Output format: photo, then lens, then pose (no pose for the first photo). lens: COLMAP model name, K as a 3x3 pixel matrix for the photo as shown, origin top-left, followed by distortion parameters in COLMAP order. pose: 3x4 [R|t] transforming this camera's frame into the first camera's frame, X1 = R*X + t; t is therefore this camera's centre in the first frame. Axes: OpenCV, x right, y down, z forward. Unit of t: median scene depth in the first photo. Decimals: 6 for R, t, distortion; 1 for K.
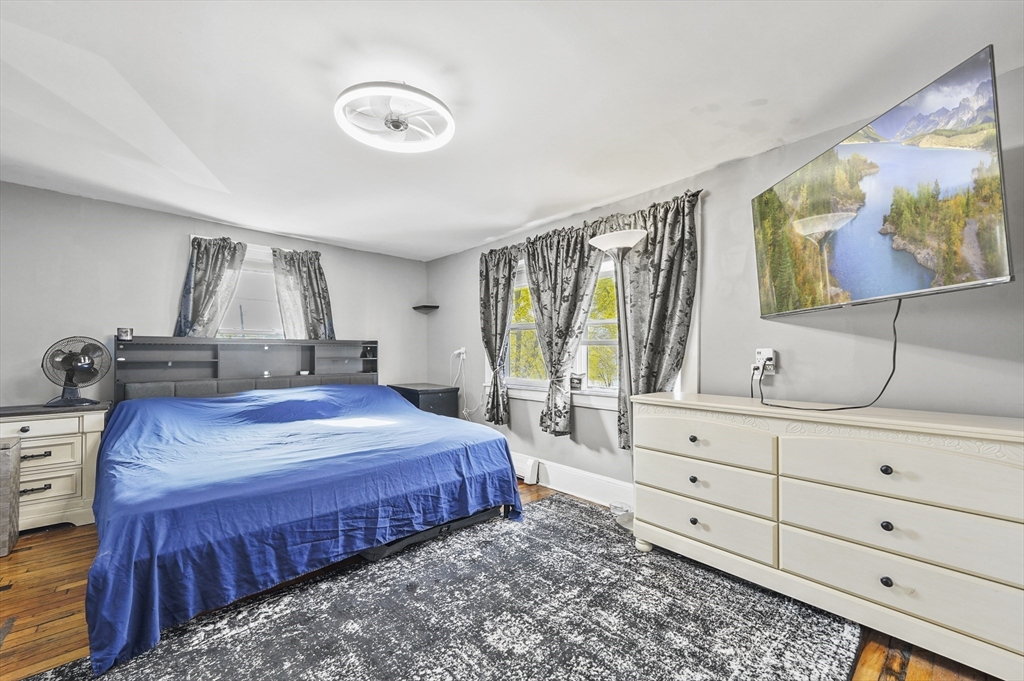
lens RADIAL K [[418.7, 0, 510.8], [0, 418.7, 345.7], [0, 0, 1]] dist [0.006942, -0.000526]
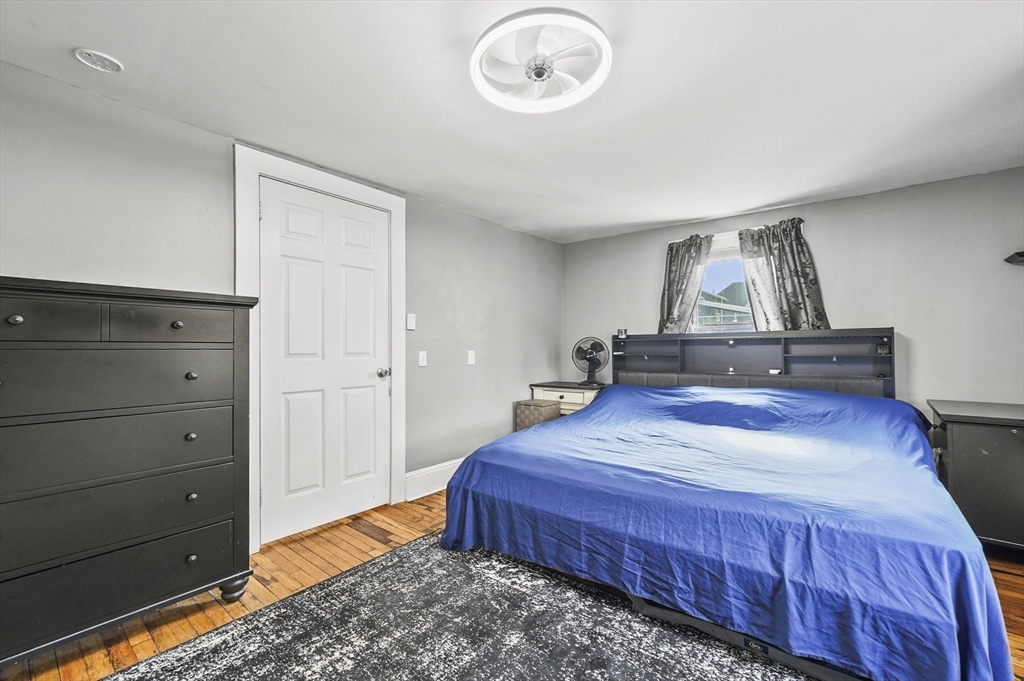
lens RADIAL K [[418.7, 0, 509.1], [0, 418.7, 344.4], [0, 0, 1]] dist [0.006942, -0.000526]
pose [[0.159962, -0.013158, -0.987035, 0.389256], [0.022817, 0.999693, -0.009628, 0.012321], [0.986859, -0.020981, 0.160214, 0.594829]]
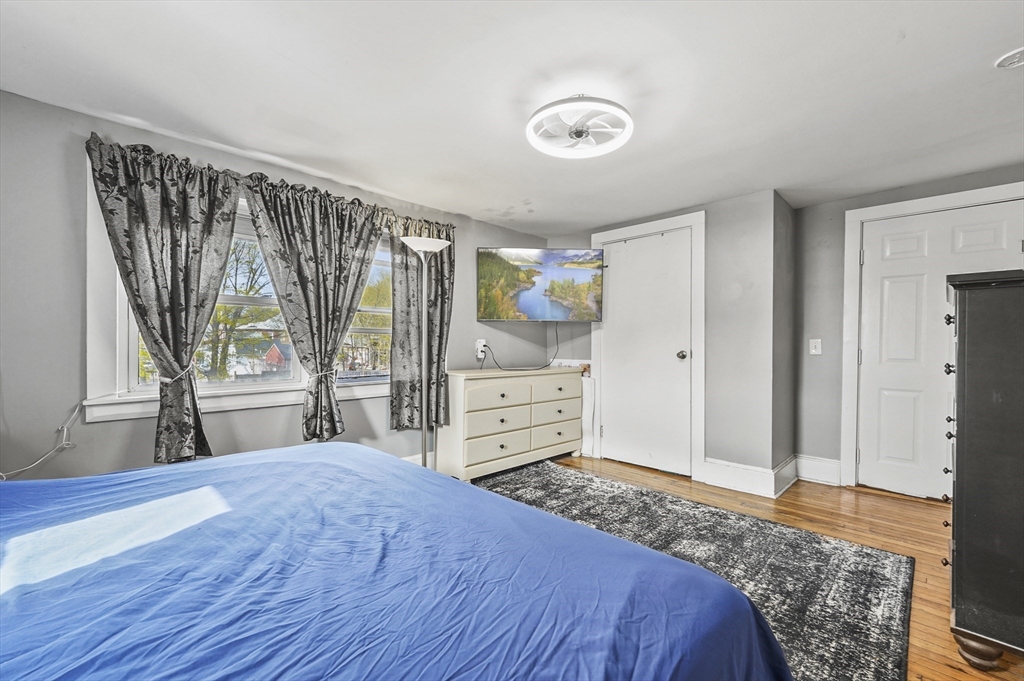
lens RADIAL K [[418.7, 0, 514.6], [0, 418.7, 345.1], [0, 0, 1]] dist [0.006942, -0.000526]
pose [[-0.069225, -0.001096, 0.997600, -0.995249], [-0.023447, 0.999725, -0.000529, 0.023927], [-0.997326, -0.023428, -0.069231, 0.910888]]
